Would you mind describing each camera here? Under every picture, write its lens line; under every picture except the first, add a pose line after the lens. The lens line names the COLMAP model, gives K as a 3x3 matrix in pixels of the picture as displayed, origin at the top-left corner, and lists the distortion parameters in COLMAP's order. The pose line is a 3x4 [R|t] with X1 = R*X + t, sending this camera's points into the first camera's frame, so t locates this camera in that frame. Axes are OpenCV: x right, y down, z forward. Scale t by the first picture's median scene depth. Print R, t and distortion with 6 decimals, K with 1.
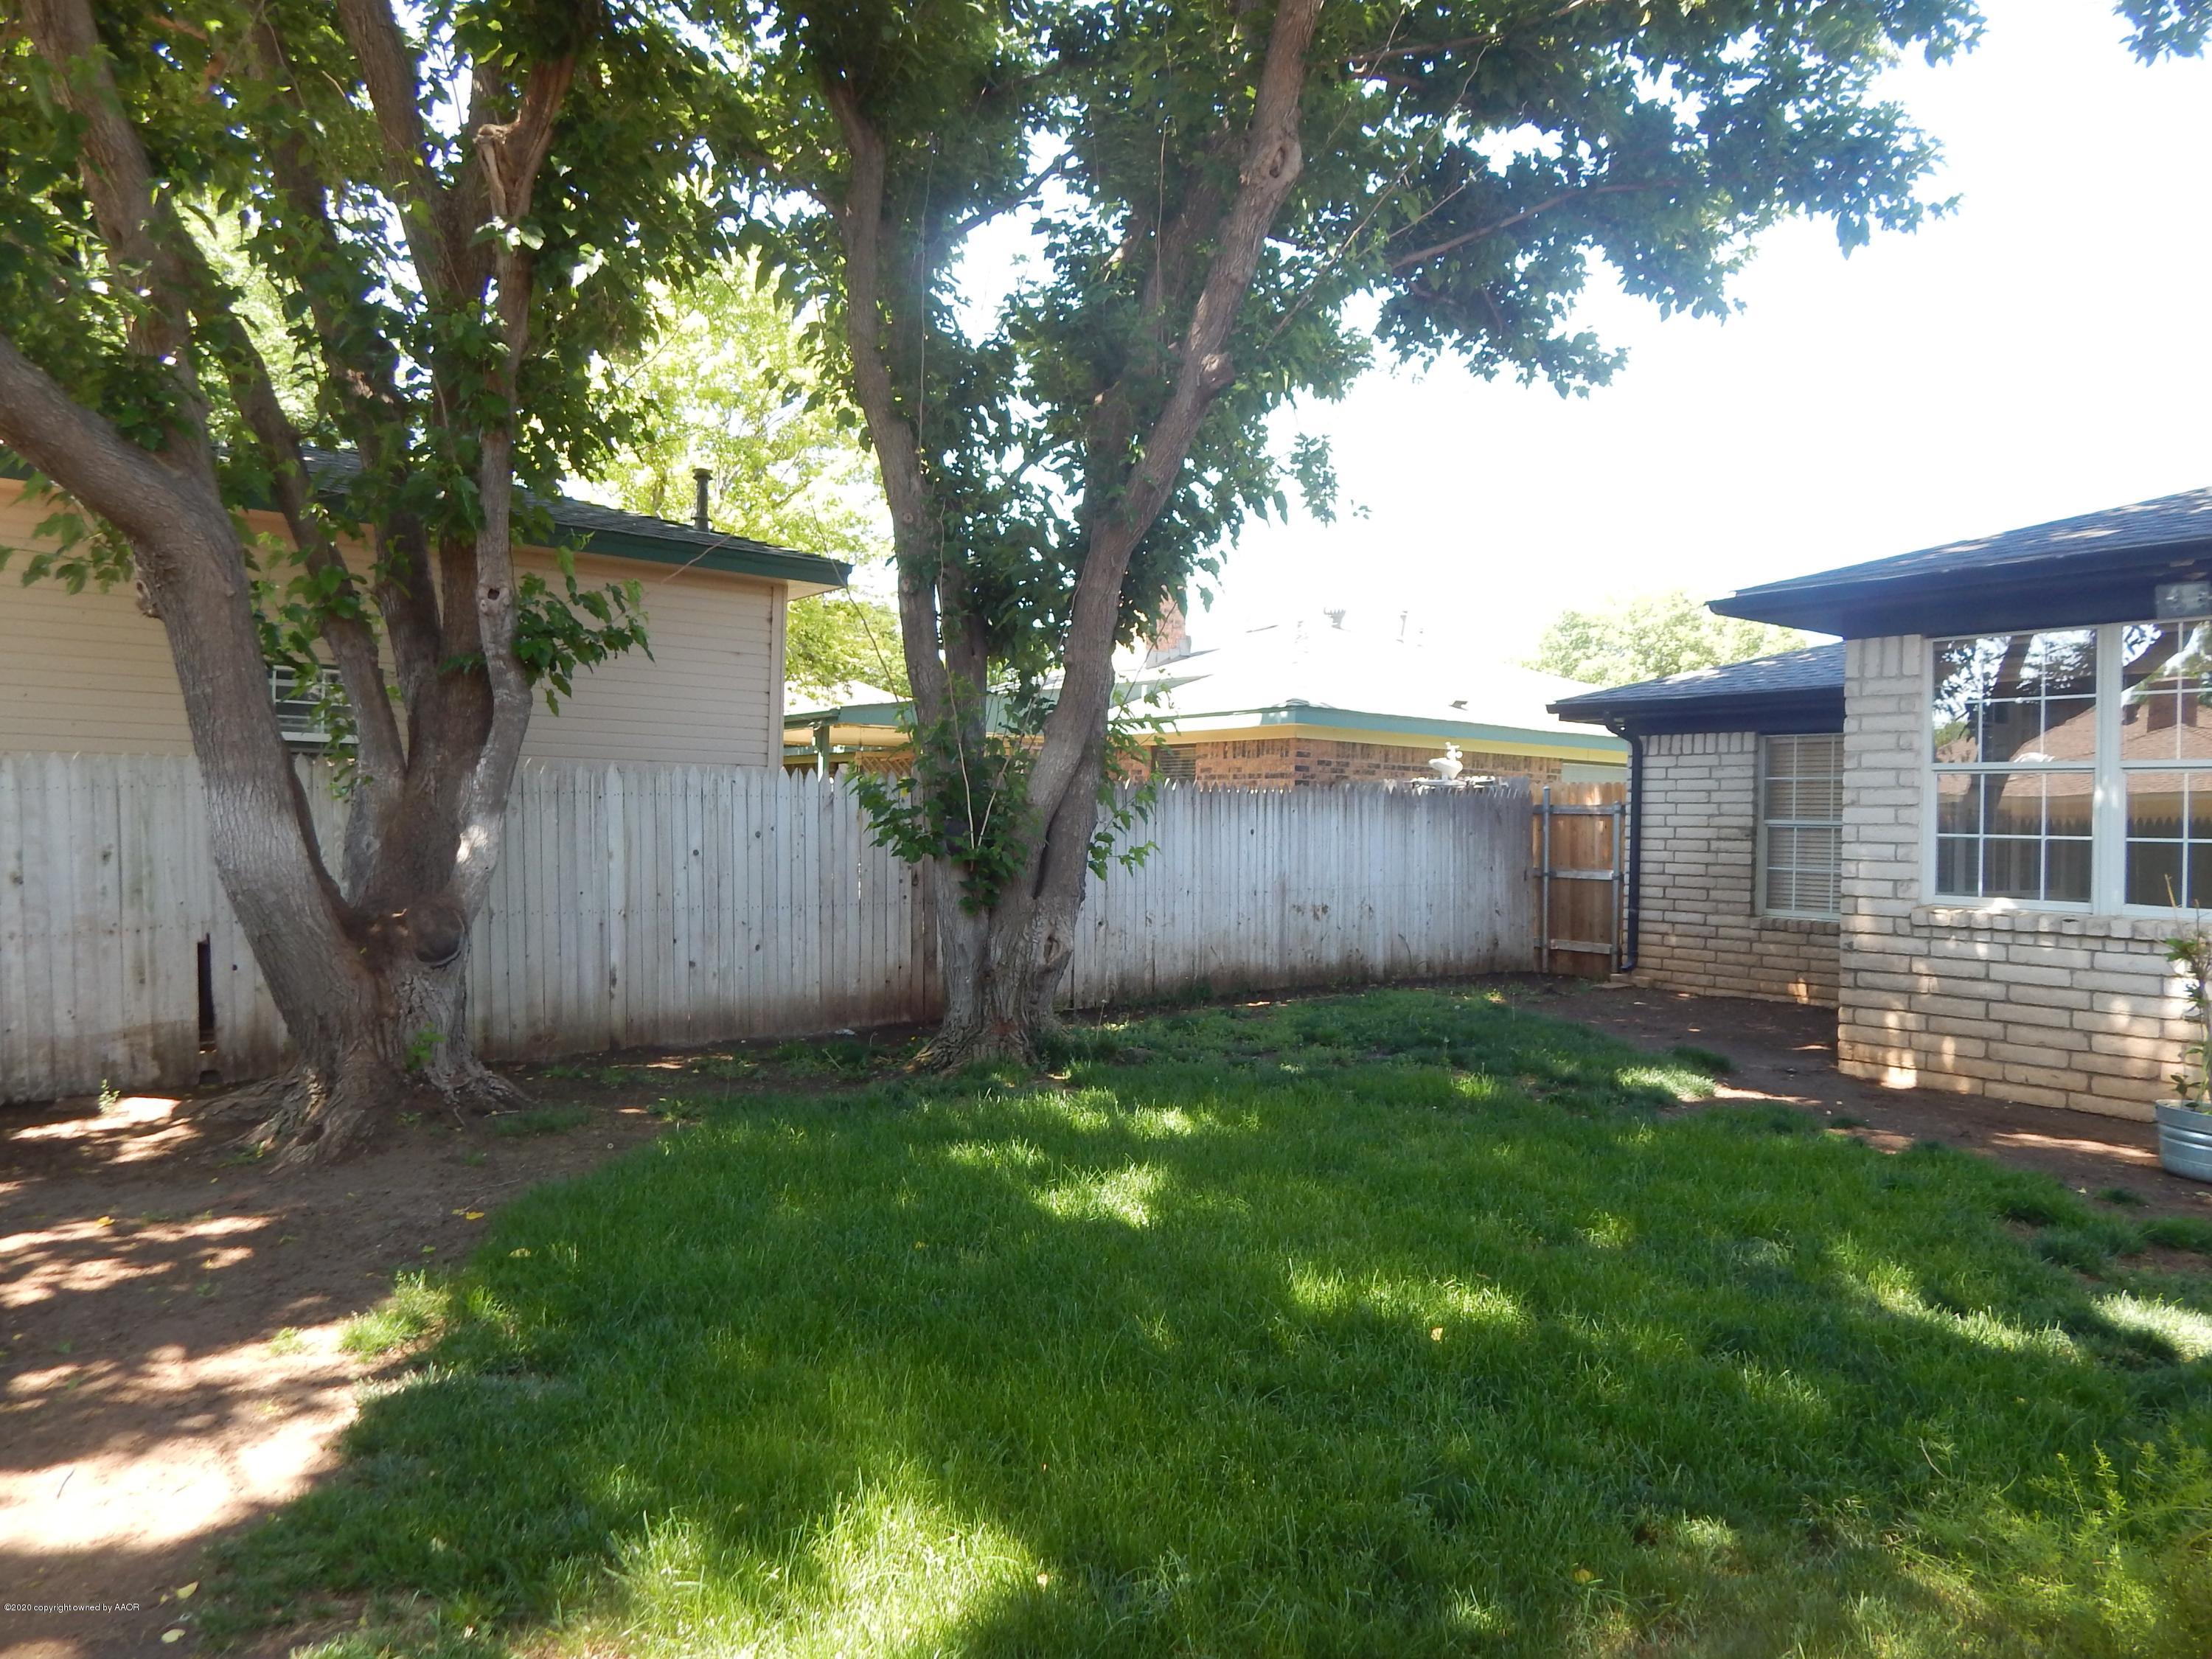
lens RADIAL K [[1412.7, 0, 1106.0], [0, 1412.7, 829.5], [0, 0, 1]] dist [-0.003898, -0.017714]
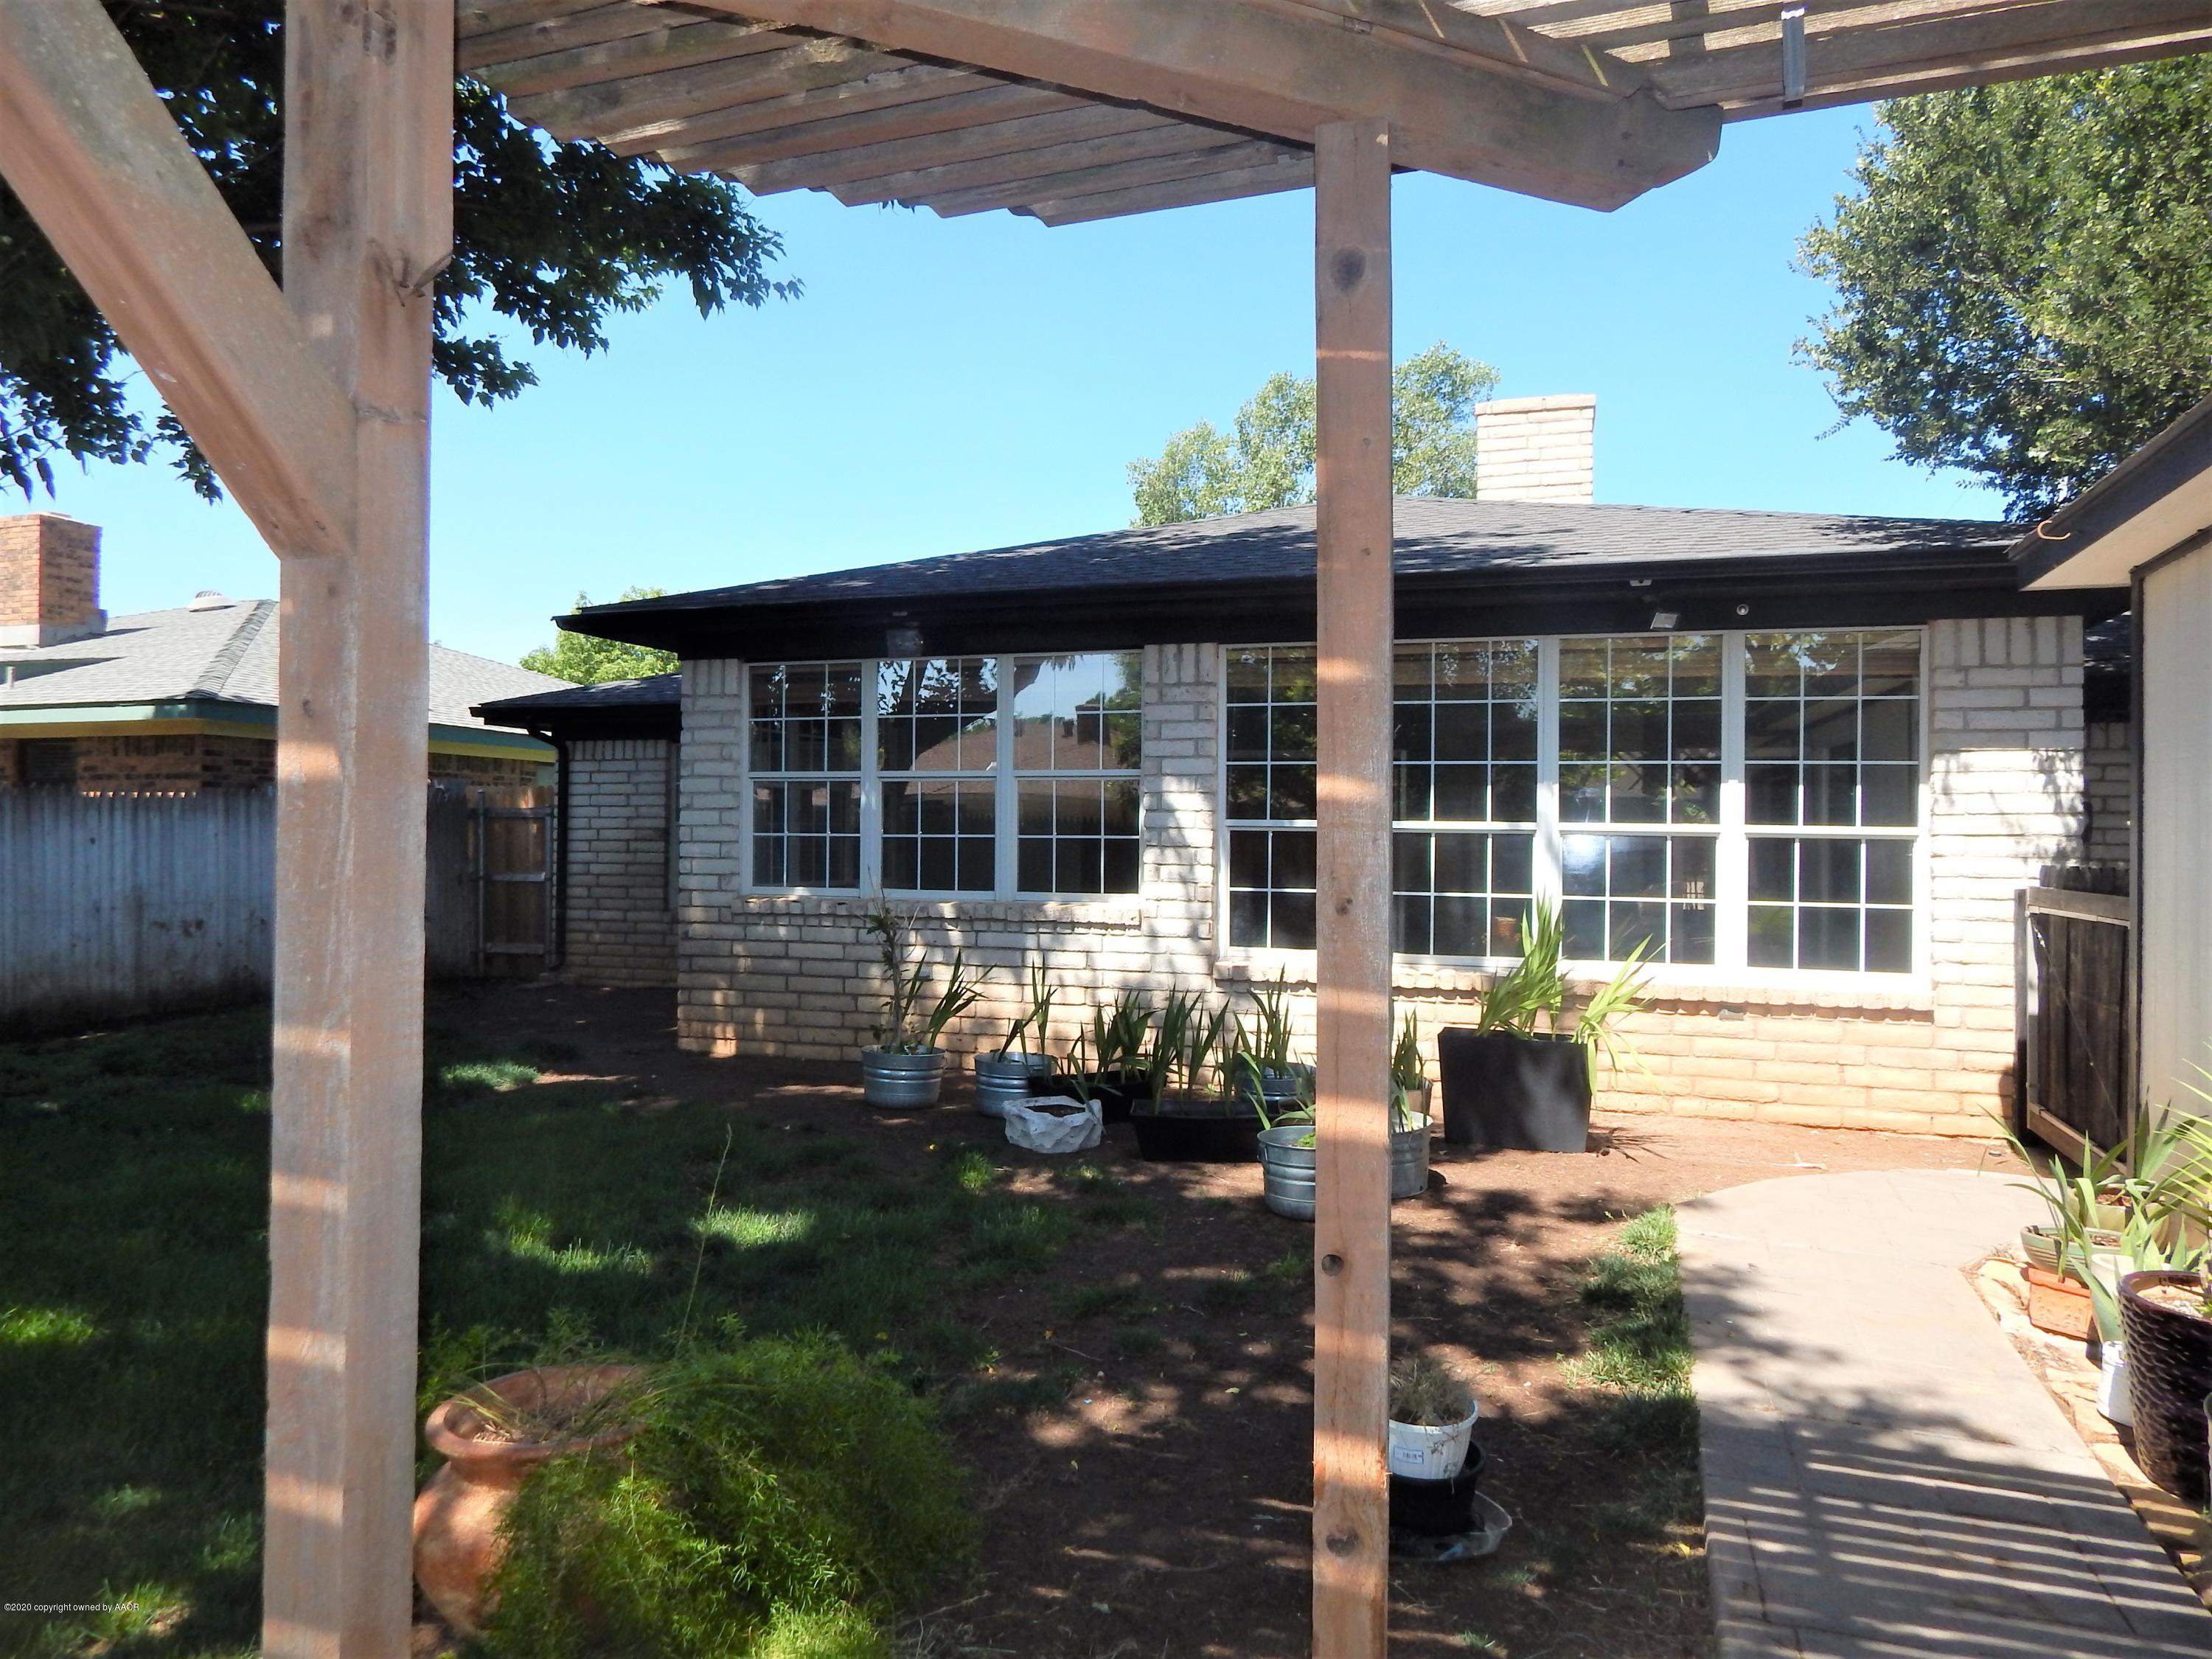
lens RADIAL K [[1412.7, 0, 1106.0], [0, 1412.7, 829.5], [0, 0, 1]] dist [-0.003898, -0.017714]
pose [[0.813960, -0.012438, 0.580788, 0.134394], [0.012853, 0.999912, 0.003401, -0.000176], [-0.580778, 0.004696, 0.814048, -0.094835]]
